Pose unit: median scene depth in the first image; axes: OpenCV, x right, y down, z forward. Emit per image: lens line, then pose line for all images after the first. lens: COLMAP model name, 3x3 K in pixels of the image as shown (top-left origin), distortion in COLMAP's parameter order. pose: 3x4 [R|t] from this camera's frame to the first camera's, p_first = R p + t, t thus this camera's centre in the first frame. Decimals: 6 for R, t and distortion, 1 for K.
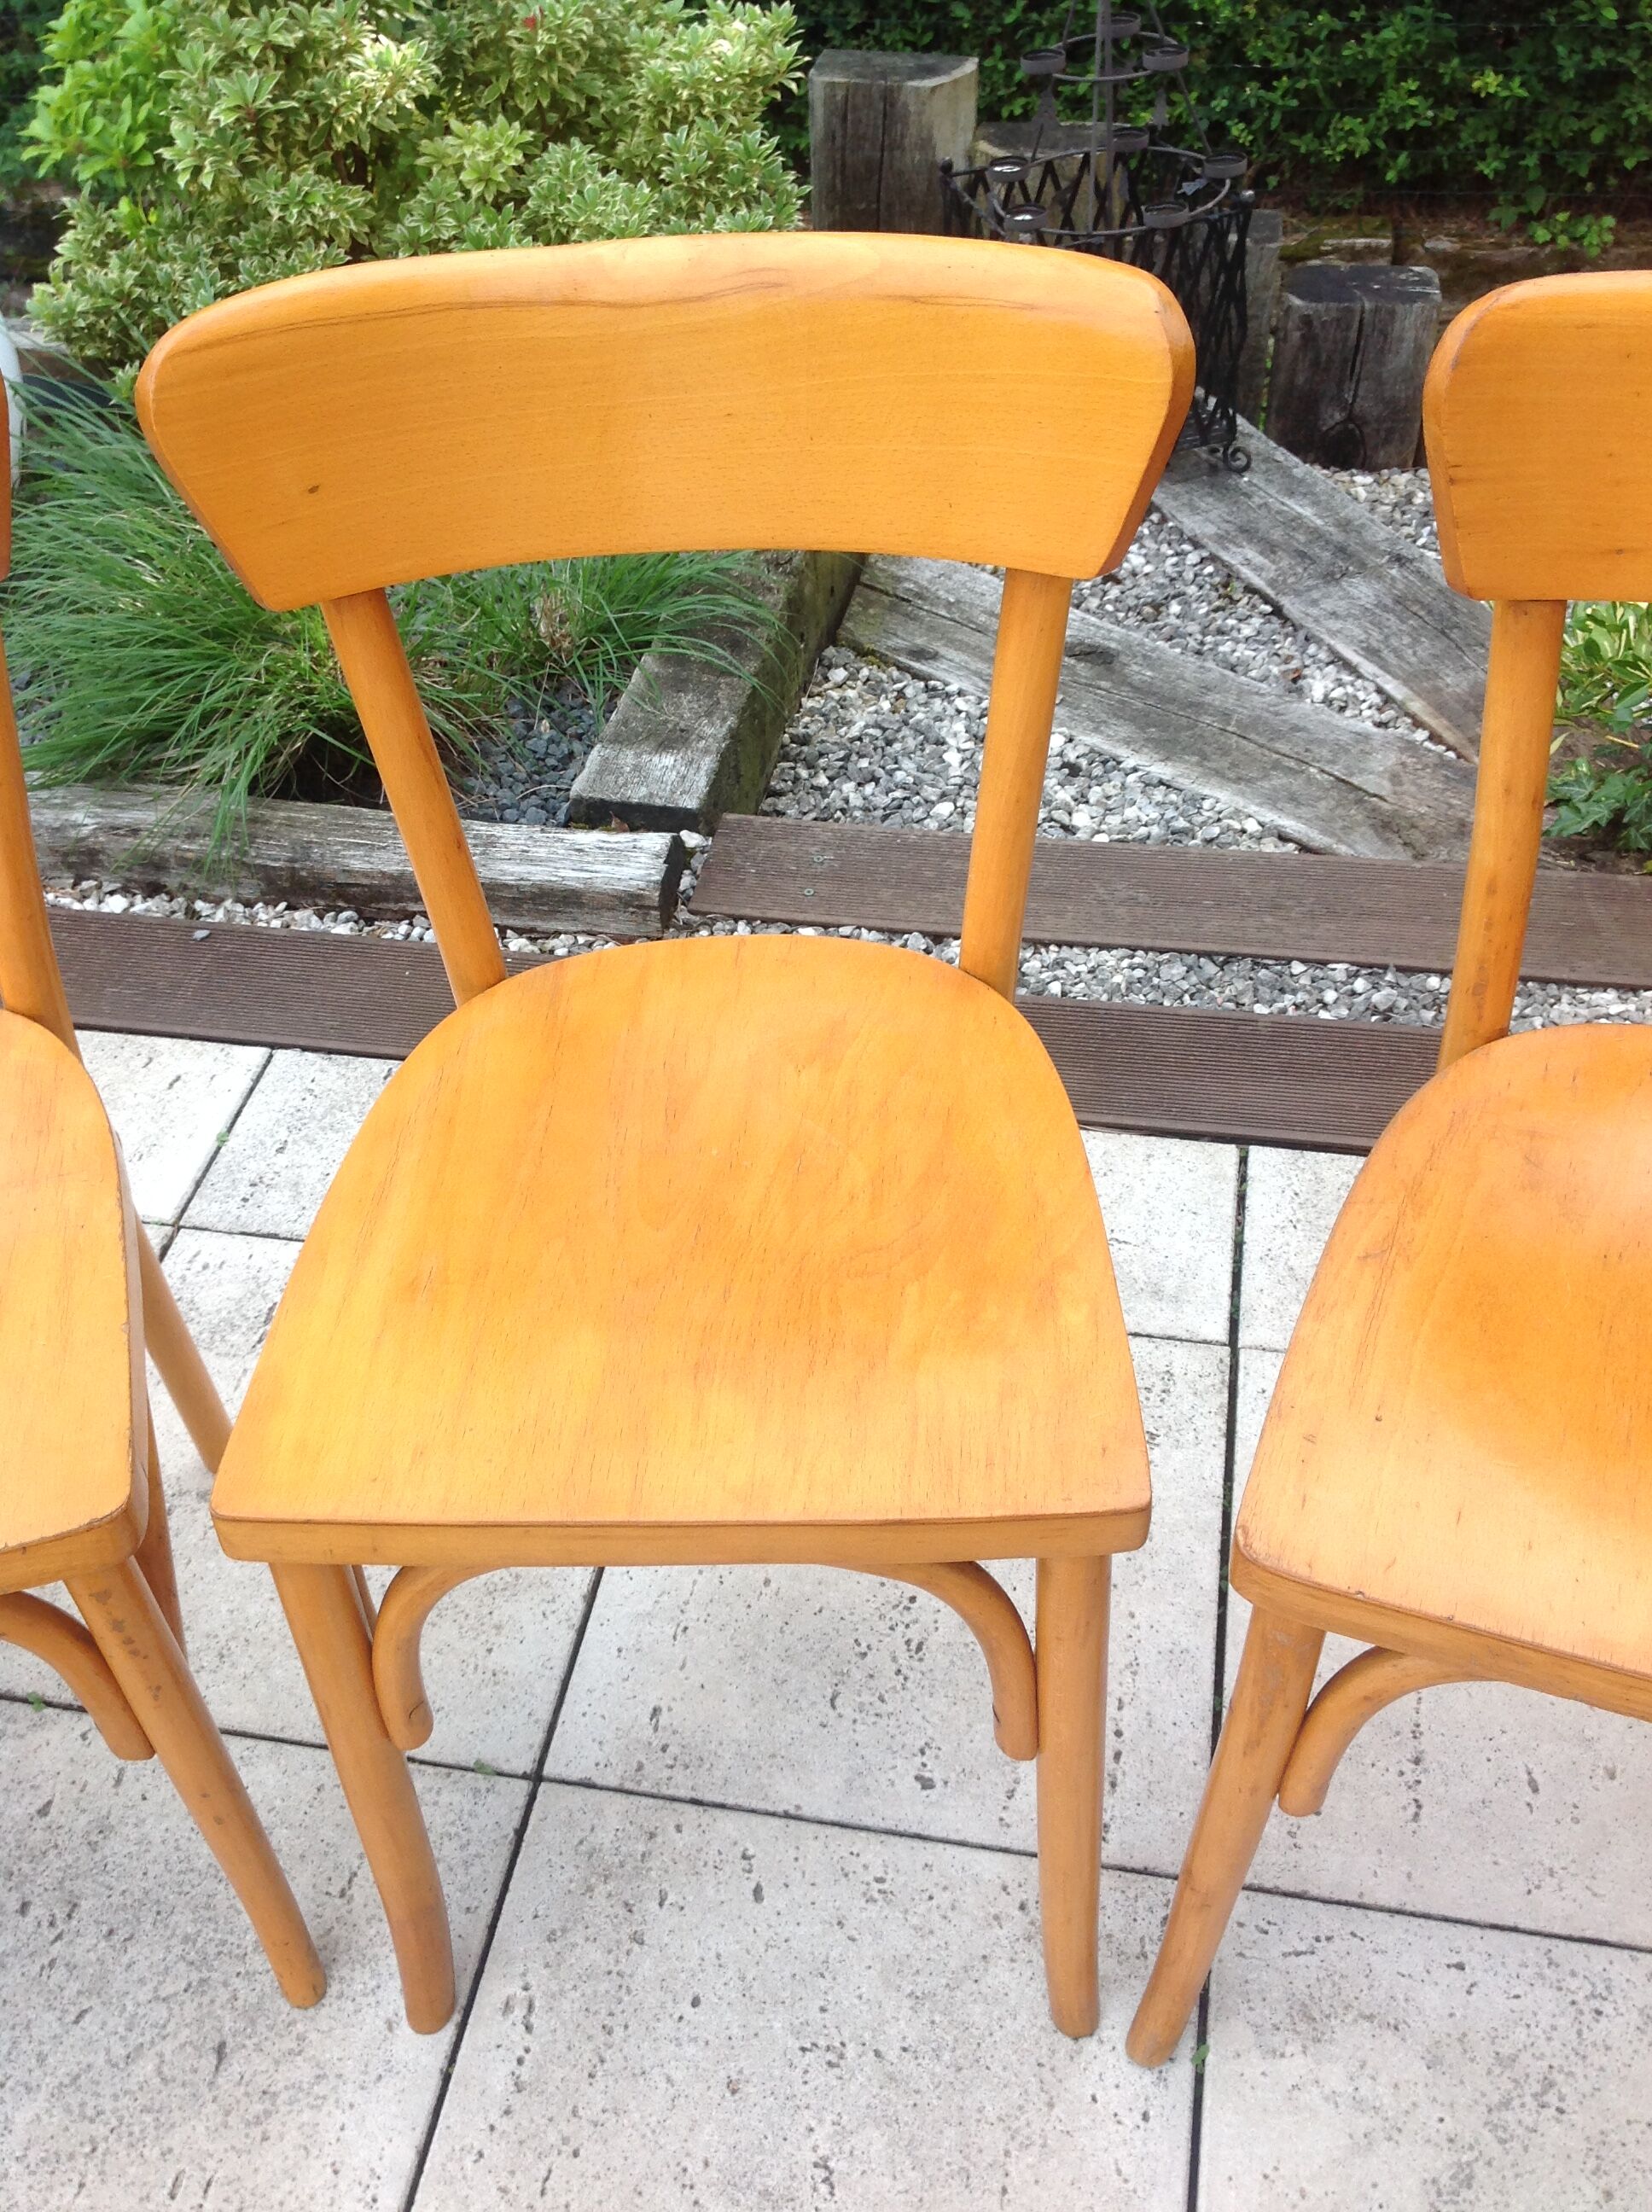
lens RADIAL K [[2082.0, 0, 801.4], [0, 2082.0, 1108.1], [0, 0, 1]] dist [0.113268, -0.218799]
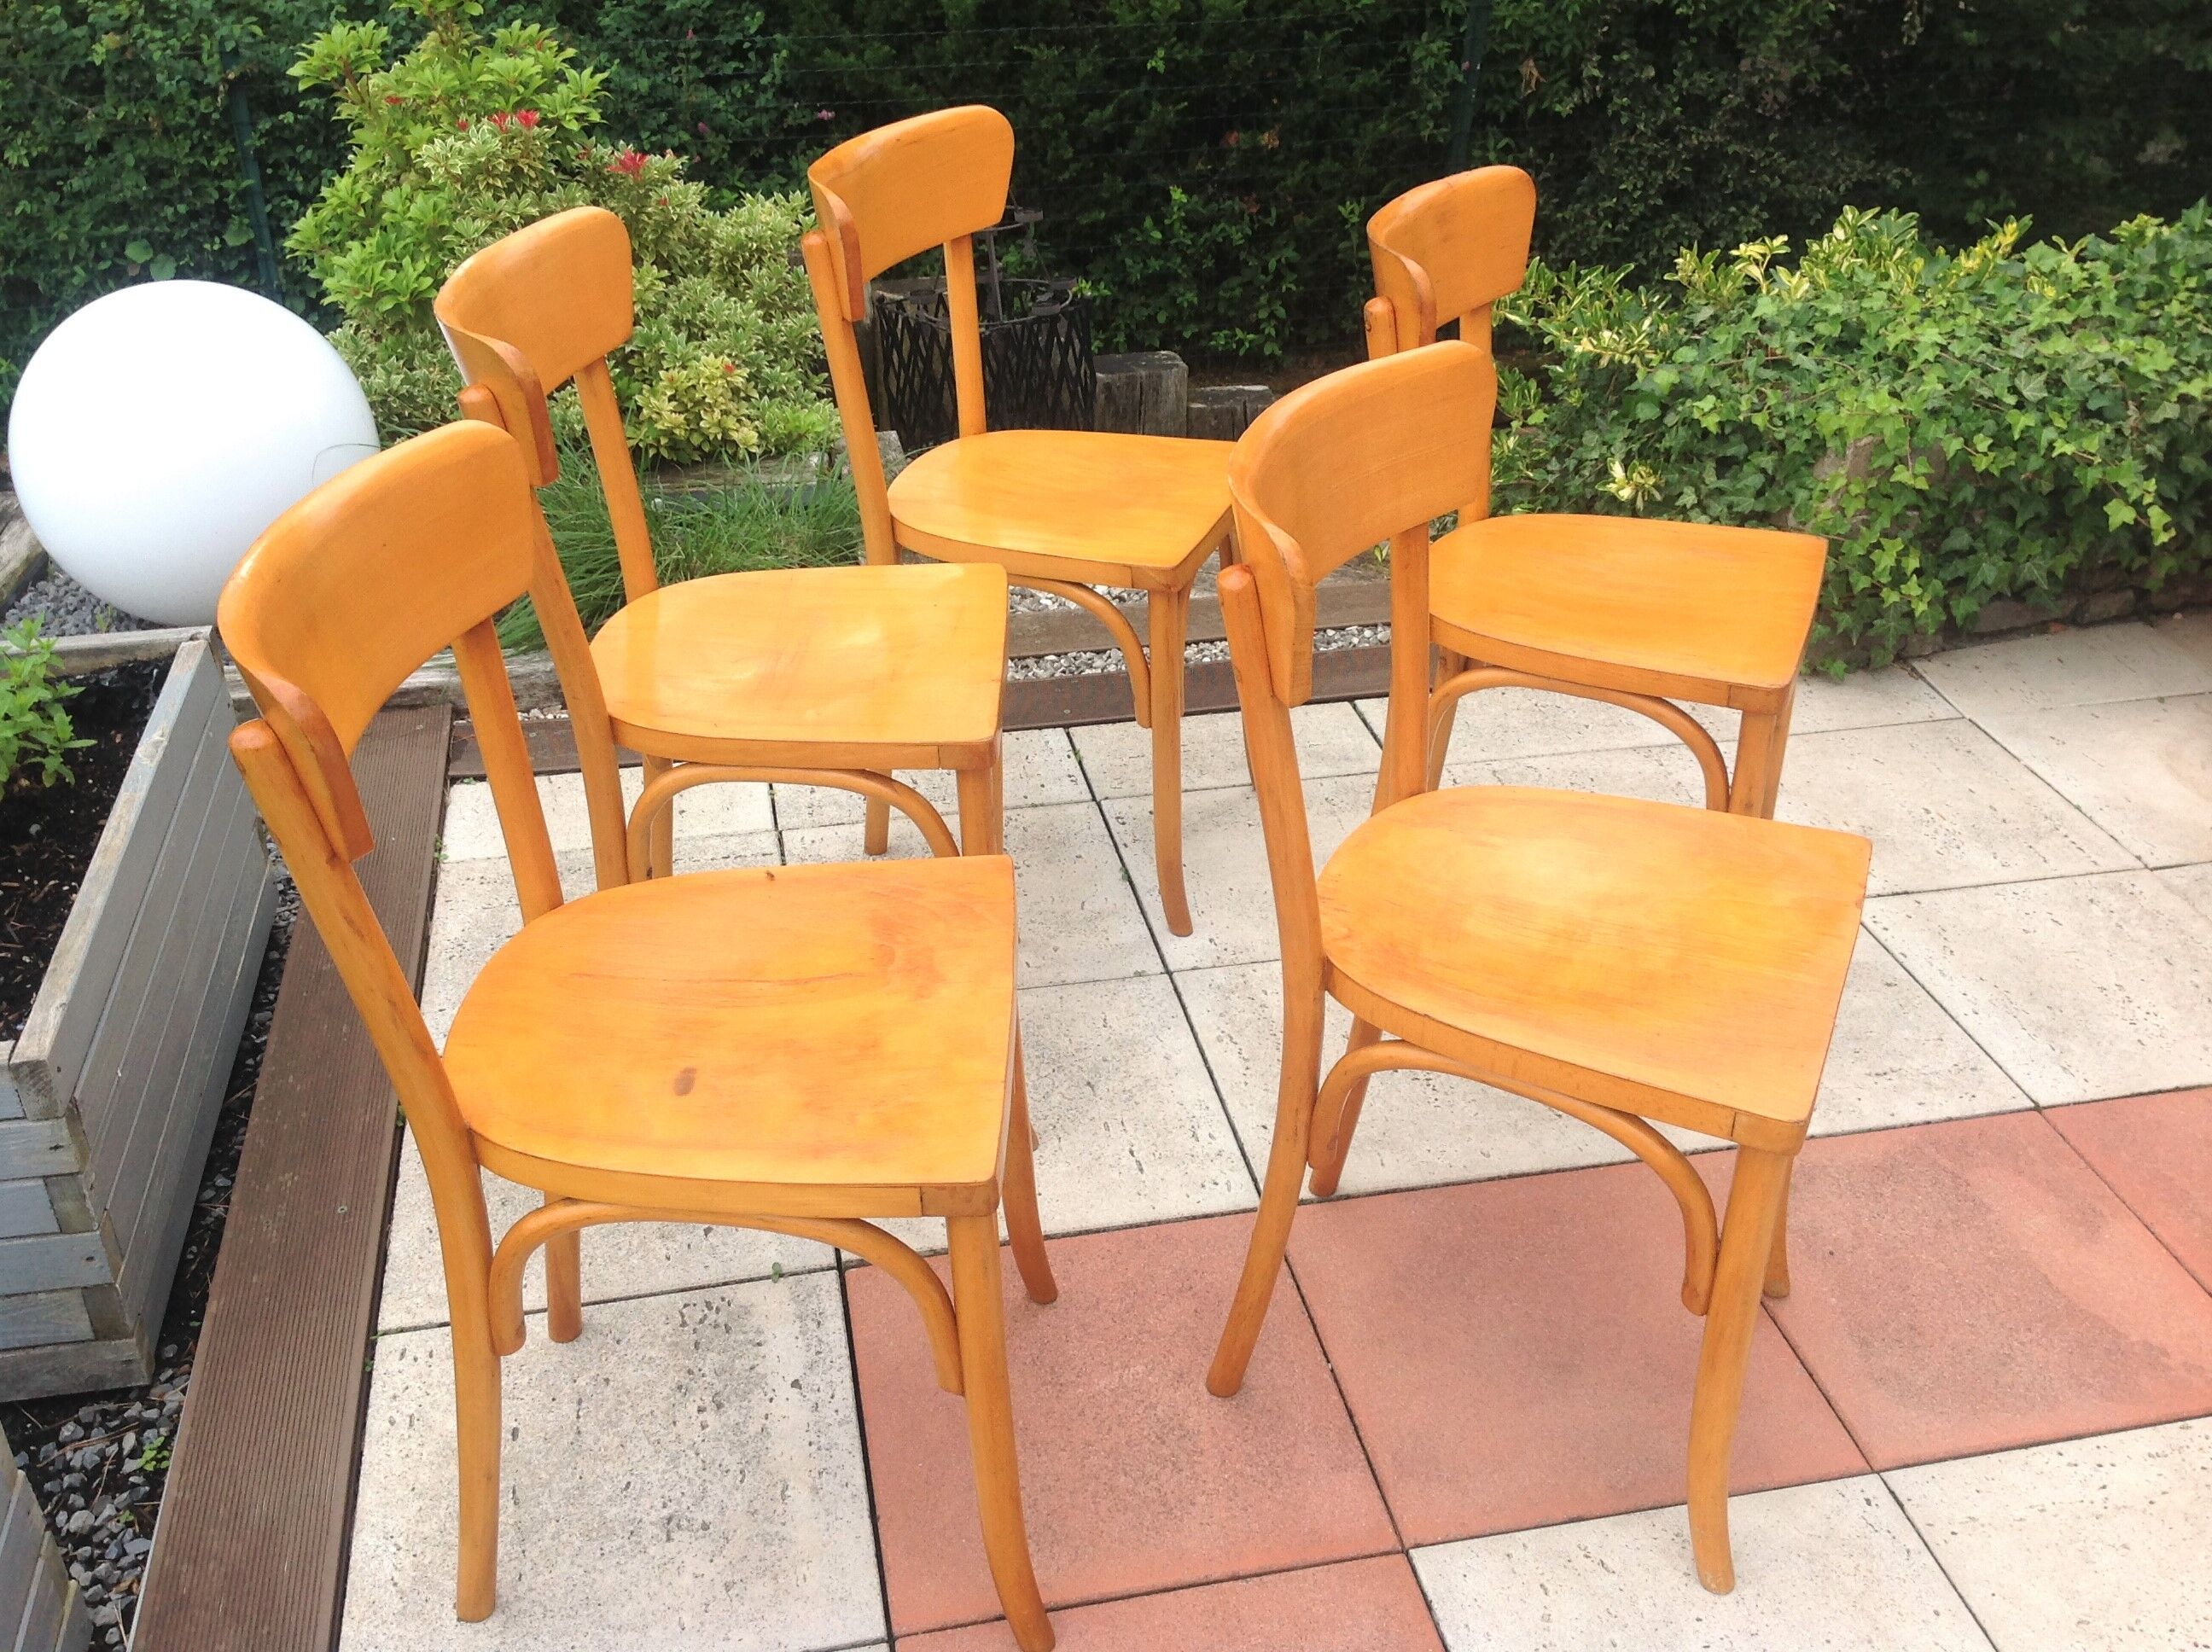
lens RADIAL K [[2122.8, 0, 1092.1], [0, 2122.8, 783.1], [0, 0, 1]] dist [0.136739, -0.328367]
pose [[0.924973, -0.142002, 0.352507, -0.482389], [0.232743, 0.944936, -0.230059, 0.337948], [-0.300427, 0.294841, 0.907090, -0.415441]]
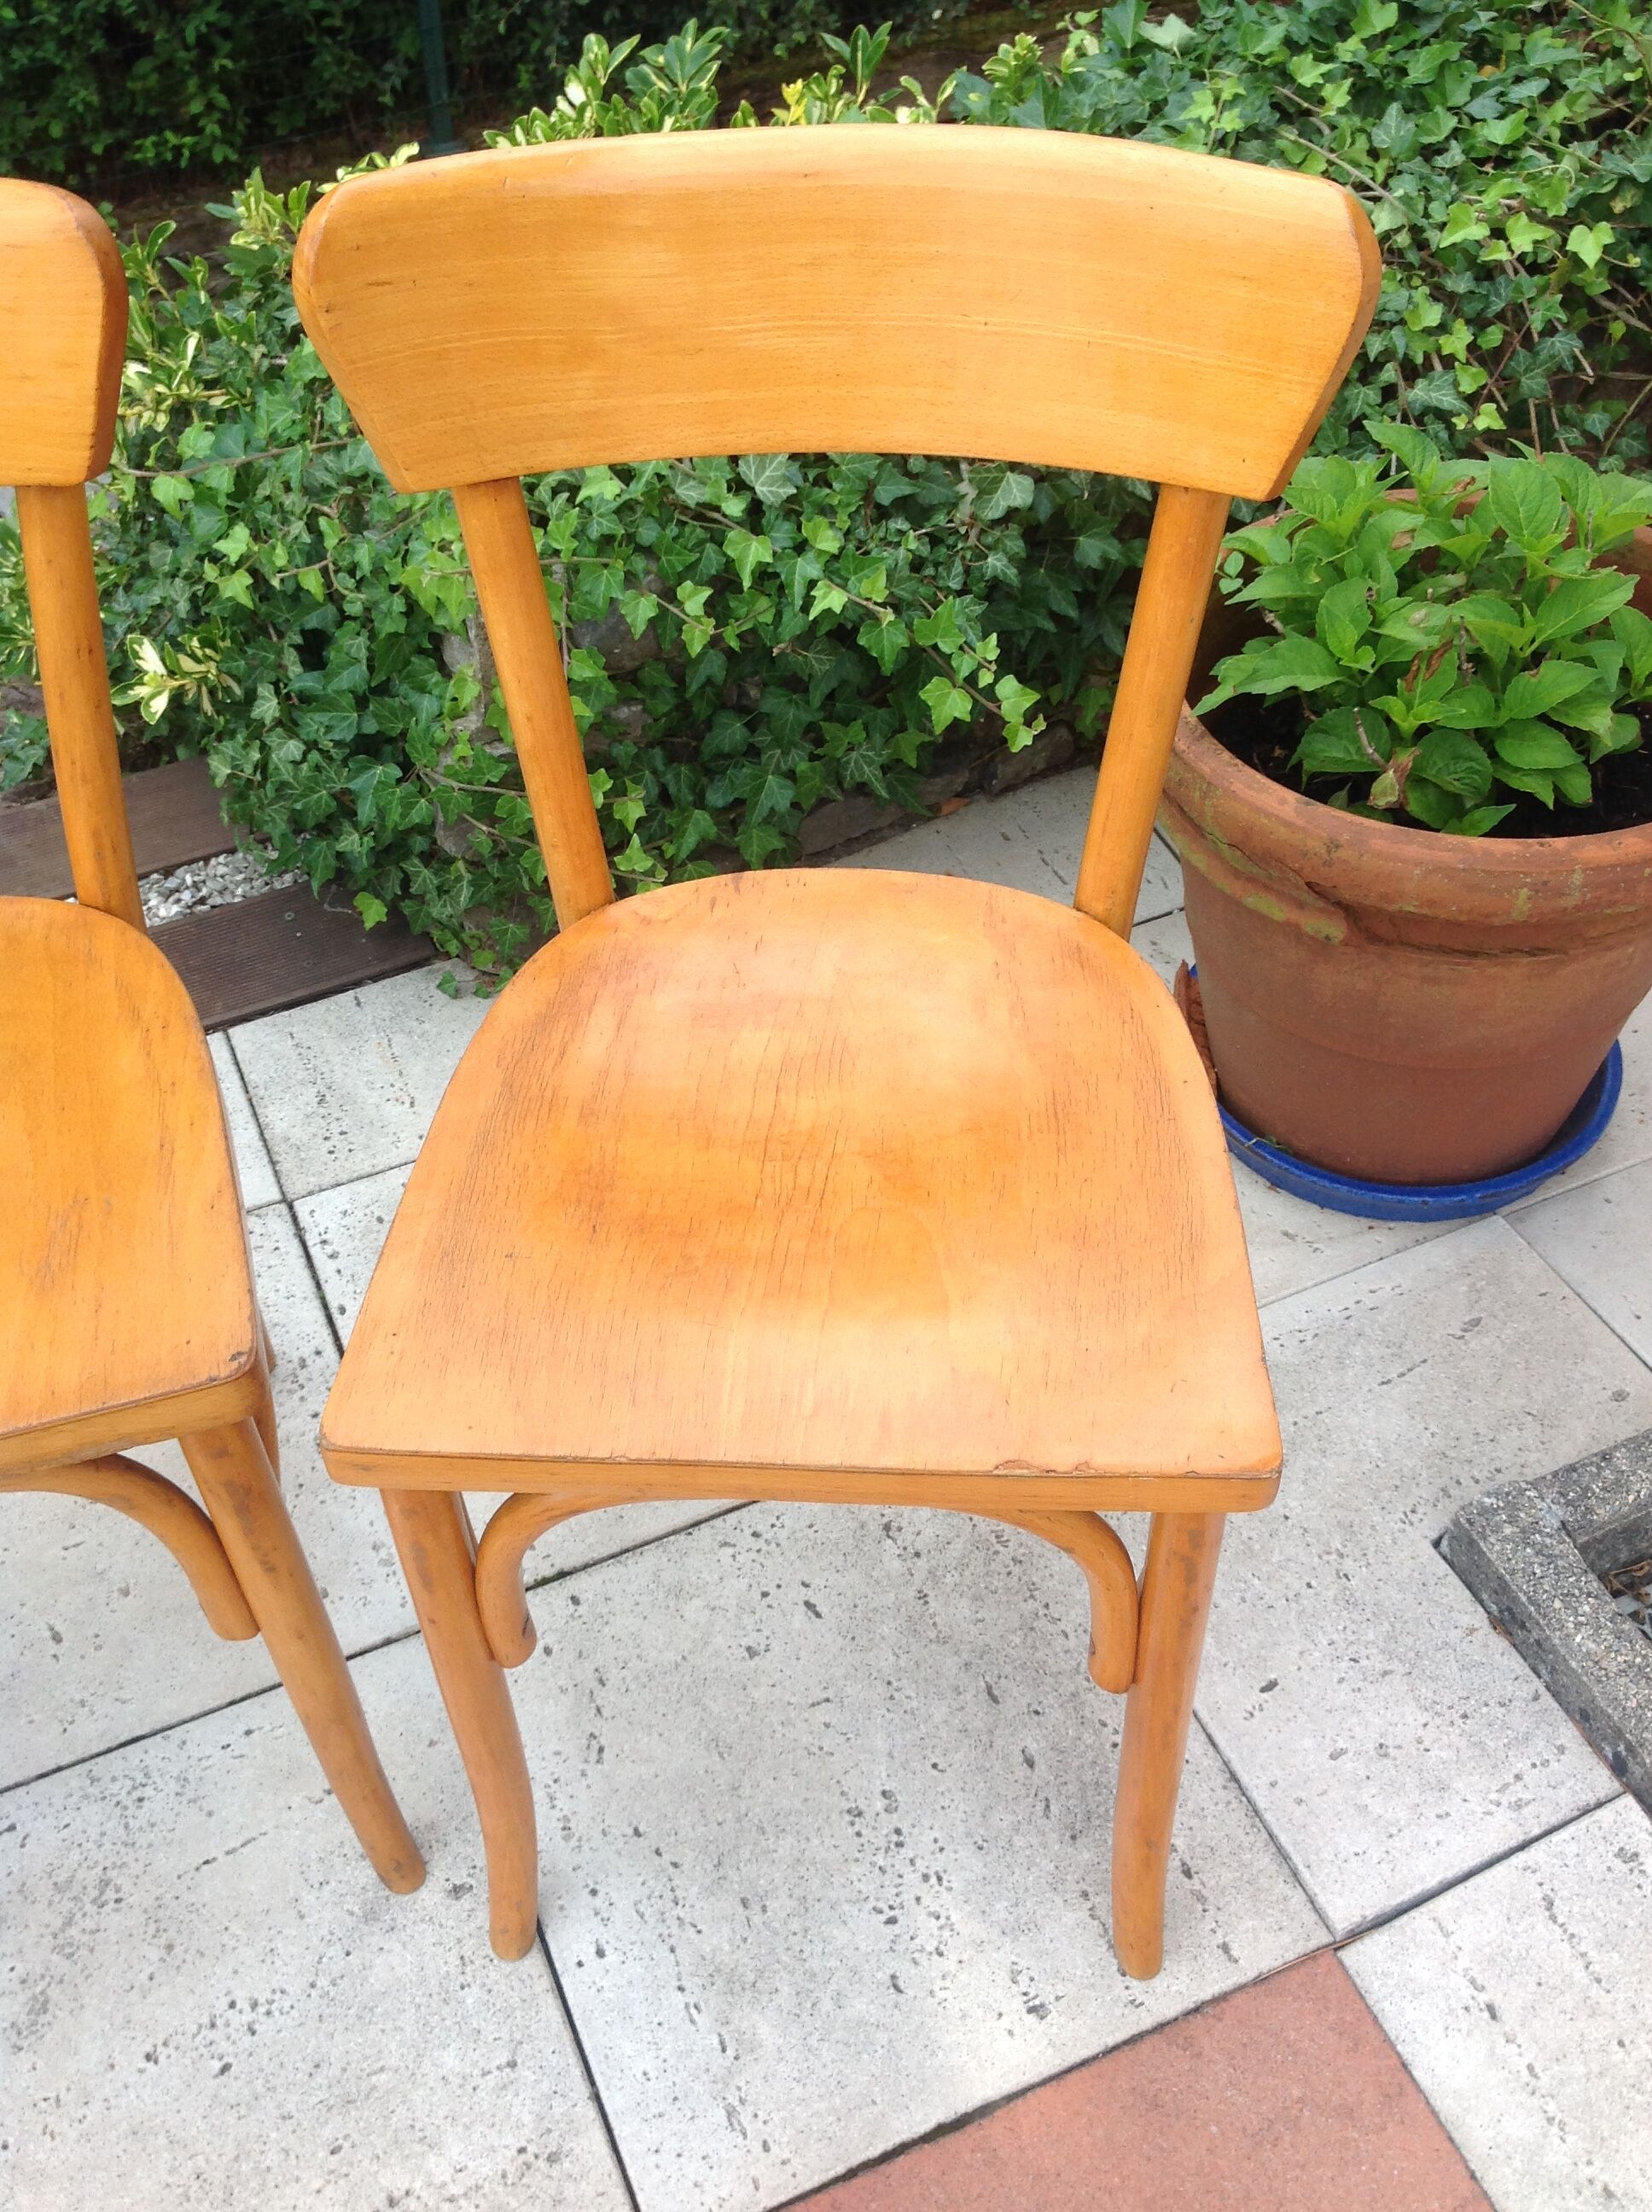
lens RADIAL K [[2118.1, 0, 826.0], [0, 2118.1, 1106.0], [0, 0, 1]] dist [0.119677, -0.277379]
pose [[0.825885, -0.388782, 0.408365, 0.190443], [0.394030, 0.916016, 0.075197, 0.085902], [-0.403304, 0.098804, 0.909716, -0.088210]]
